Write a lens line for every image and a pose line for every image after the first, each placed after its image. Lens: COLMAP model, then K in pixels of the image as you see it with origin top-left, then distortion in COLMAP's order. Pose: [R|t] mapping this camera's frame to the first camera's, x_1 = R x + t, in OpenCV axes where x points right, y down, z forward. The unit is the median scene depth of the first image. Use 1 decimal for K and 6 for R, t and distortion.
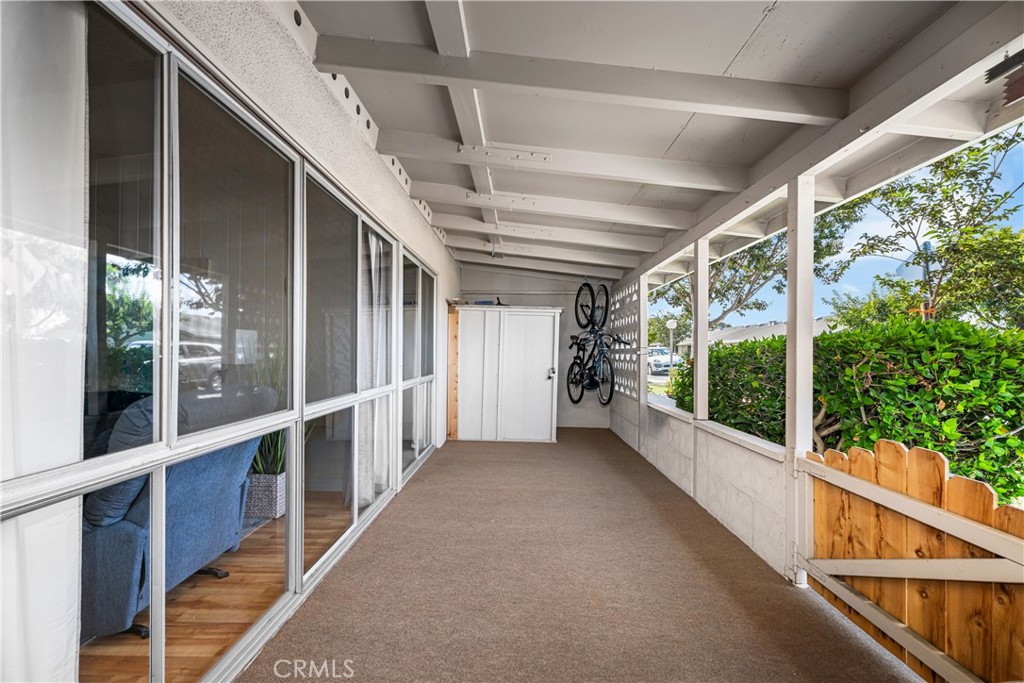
lens RADIAL K [[409.6, 0, 516.1], [0, 409.6, 340.6], [0, 0, 1]] dist [0.000525, 0.000185]
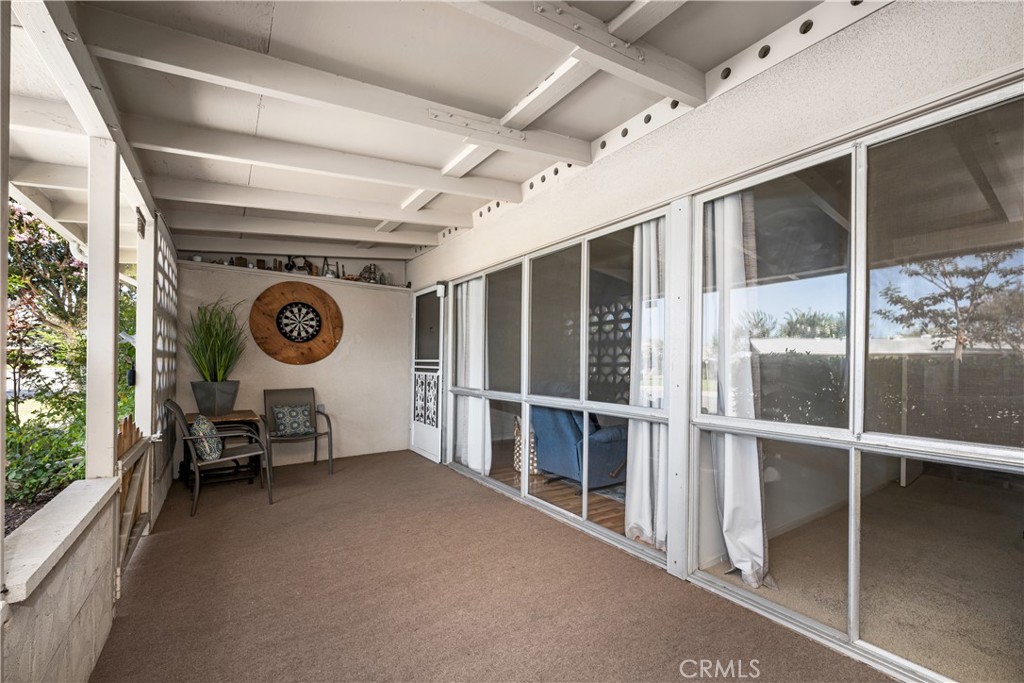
lens RADIAL K [[424.1, 0, 527.0], [0, 424.1, 362.2], [0, 0, 1]] dist [-0.000657, -0.000098]
pose [[-0.806983, -0.021302, -0.590190, 0.317678], [-0.006055, 0.999595, -0.027800, 0.044874], [0.590543, -0.018860, -0.806785, 1.381122]]
